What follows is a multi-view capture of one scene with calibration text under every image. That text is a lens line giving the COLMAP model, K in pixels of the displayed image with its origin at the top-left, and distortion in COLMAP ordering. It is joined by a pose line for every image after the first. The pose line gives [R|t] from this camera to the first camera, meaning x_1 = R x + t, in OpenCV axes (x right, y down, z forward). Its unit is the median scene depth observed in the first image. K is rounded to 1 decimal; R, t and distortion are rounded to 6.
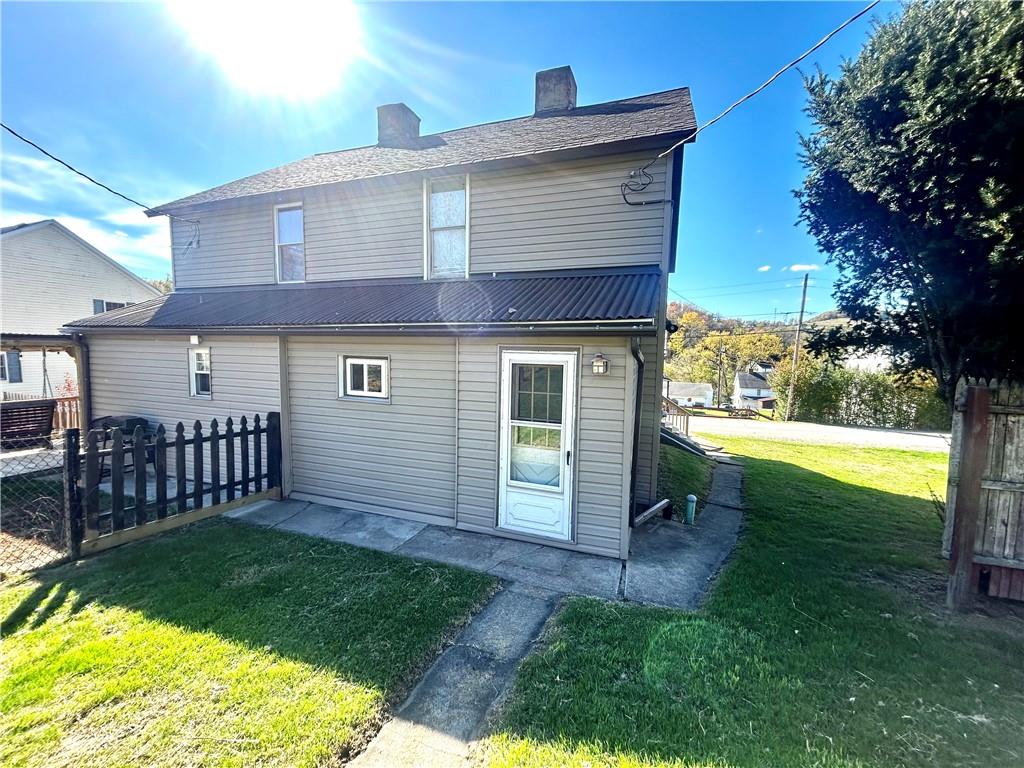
lens RADIAL K [[412.5, 0, 509.5], [0, 412.5, 383.8], [0, 0, 1]] dist [-0.000446, -0.000826]
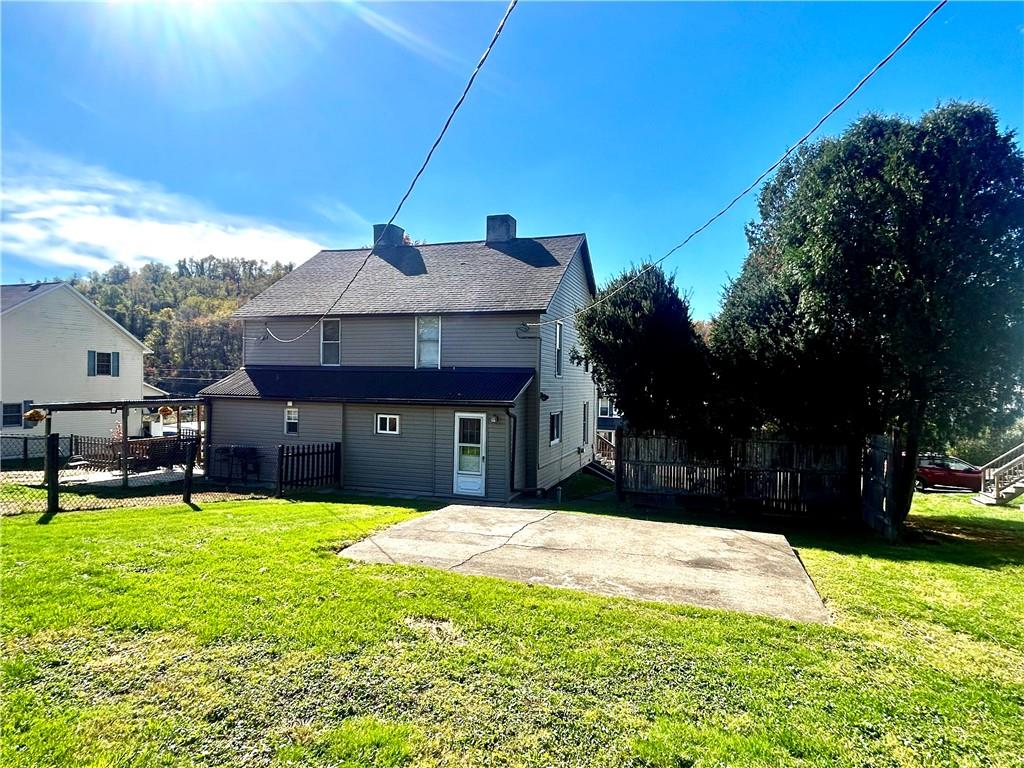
lens RADIAL K [[567.3, 0, 514.5], [0, 567.3, 384.9], [0, 0, 1]] dist [-0.000303, -0.000050]
pose [[0.999208, 0.001918, 0.039754, 0.153489], [0.001425, 0.996474, -0.083890, 0.026952], [-0.039775, 0.083880, 0.995682, -1.777359]]
